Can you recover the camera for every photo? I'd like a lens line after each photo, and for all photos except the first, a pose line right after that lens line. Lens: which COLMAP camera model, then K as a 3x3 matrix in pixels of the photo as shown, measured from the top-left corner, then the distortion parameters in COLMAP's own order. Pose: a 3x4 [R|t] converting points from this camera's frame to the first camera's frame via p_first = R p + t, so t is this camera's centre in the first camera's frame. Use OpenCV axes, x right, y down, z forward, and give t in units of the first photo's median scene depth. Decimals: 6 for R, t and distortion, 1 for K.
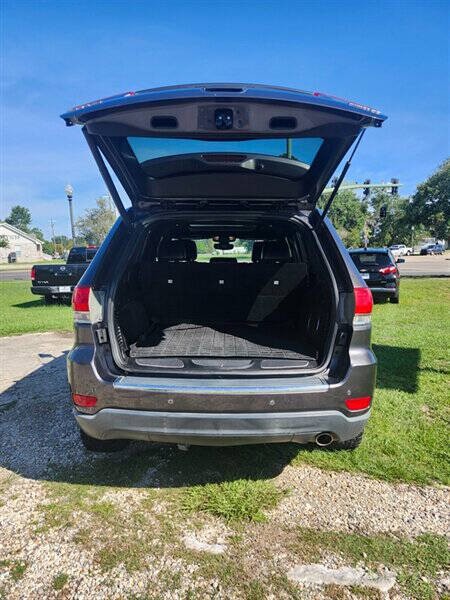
lens RADIAL K [[411.4, 0, 225.0], [0, 411.4, 300.0], [0, 0, 1]] dist [0.046034, -0.043543]
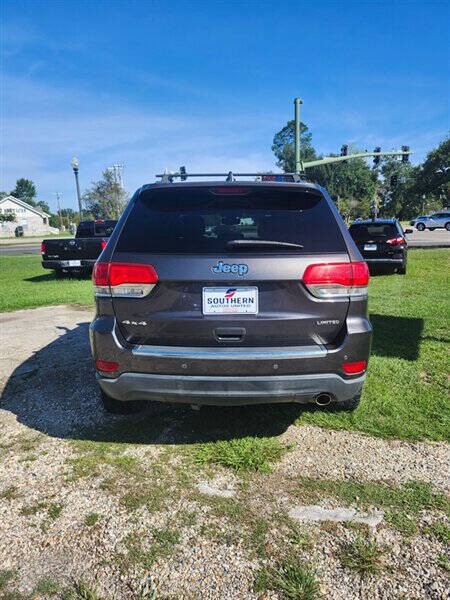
lens RADIAL K [[420.9, 0, 225.0], [0, 420.9, 300.0], [0, 0, 1]] dist [0.065006, -0.060012]
pose [[0.999780, -0.008058, -0.019364, 0.001312], [0.009334, 0.997727, 0.066743, -0.005859], [0.018782, -0.066909, 0.997582, -0.103902]]
